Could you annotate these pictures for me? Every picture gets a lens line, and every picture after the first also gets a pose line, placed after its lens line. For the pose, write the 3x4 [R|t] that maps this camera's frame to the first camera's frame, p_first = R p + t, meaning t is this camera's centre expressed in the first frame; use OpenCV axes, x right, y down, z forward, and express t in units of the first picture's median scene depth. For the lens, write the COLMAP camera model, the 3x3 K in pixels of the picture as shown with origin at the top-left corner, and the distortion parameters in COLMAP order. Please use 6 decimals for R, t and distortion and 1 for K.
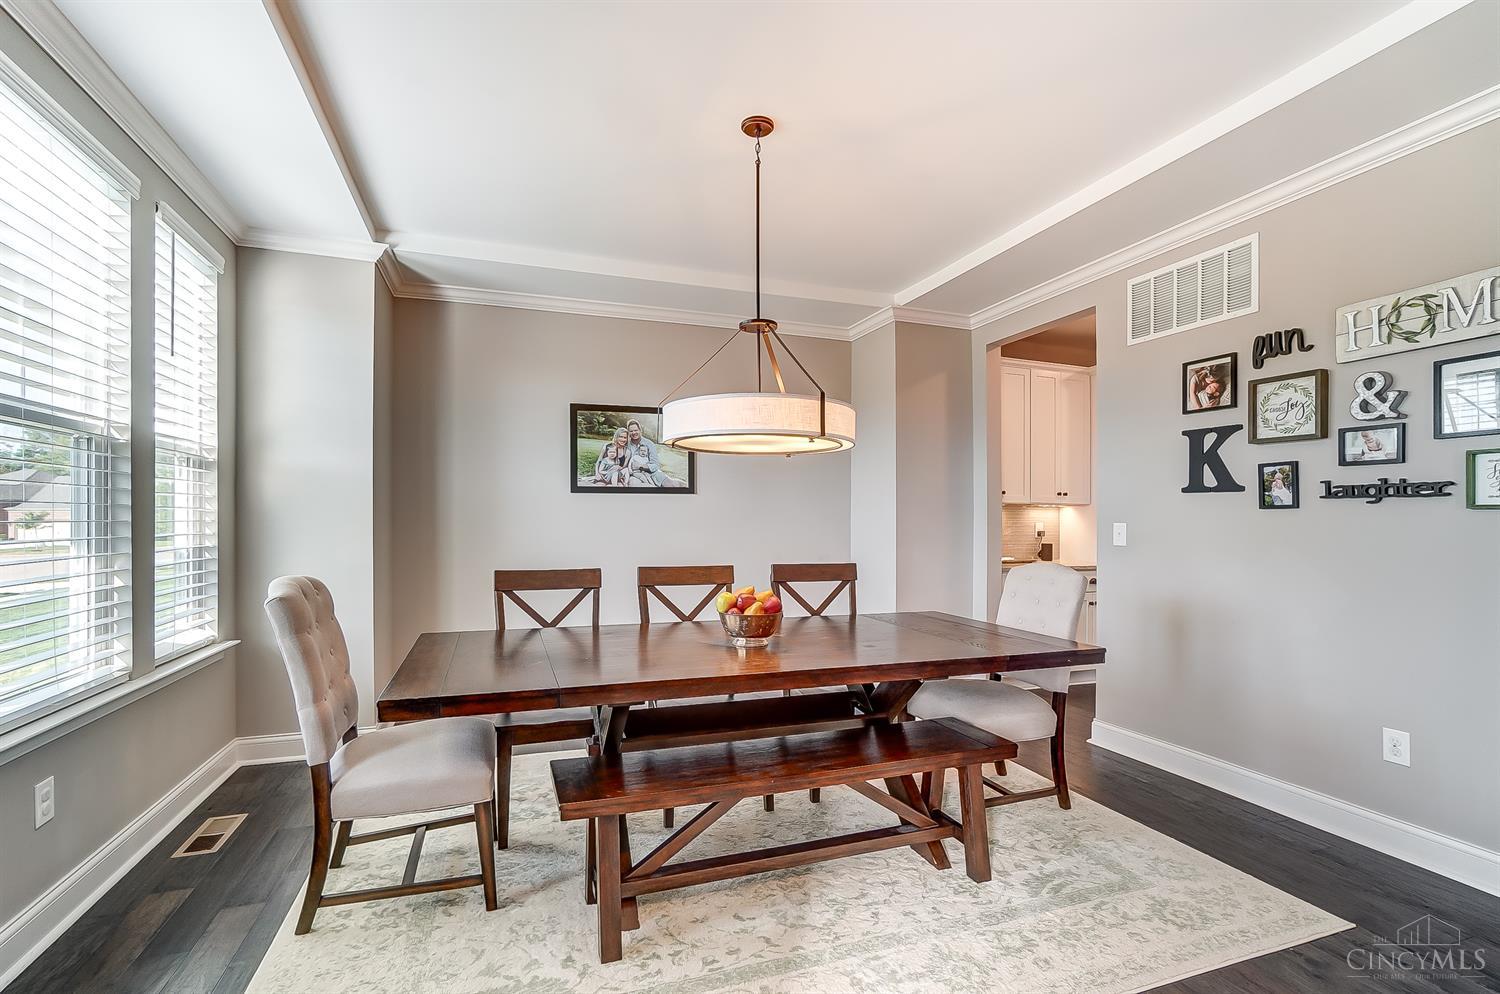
lens RADIAL K [[682.2, 0, 731.0], [0, 682.2, 483.8], [0, 0, 1]] dist [-0.012574, 0.000521]
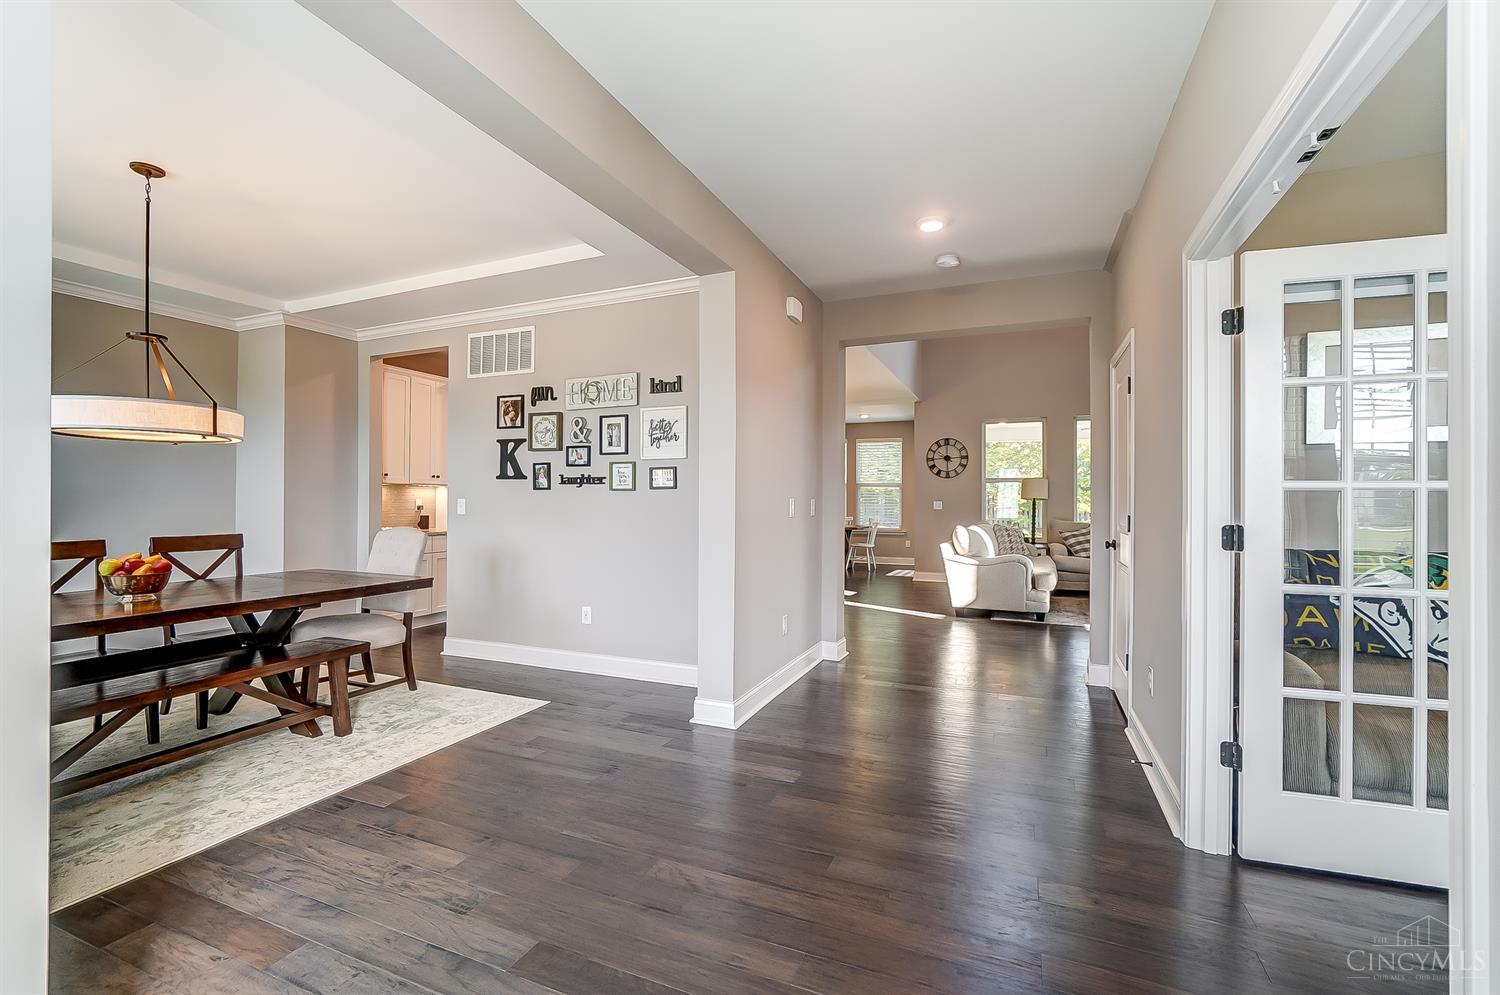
lens RADIAL K [[665.7, 0, 750.0], [0, 665.7, 497.5], [0, 0, 1]] dist [-0.053577, 0.020906]
pose [[0.661551, -0.004547, 0.749887, -0.106014], [-0.035705, 0.998656, 0.037554, -0.027653], [-0.749050, -0.051619, 0.660500, -0.544773]]
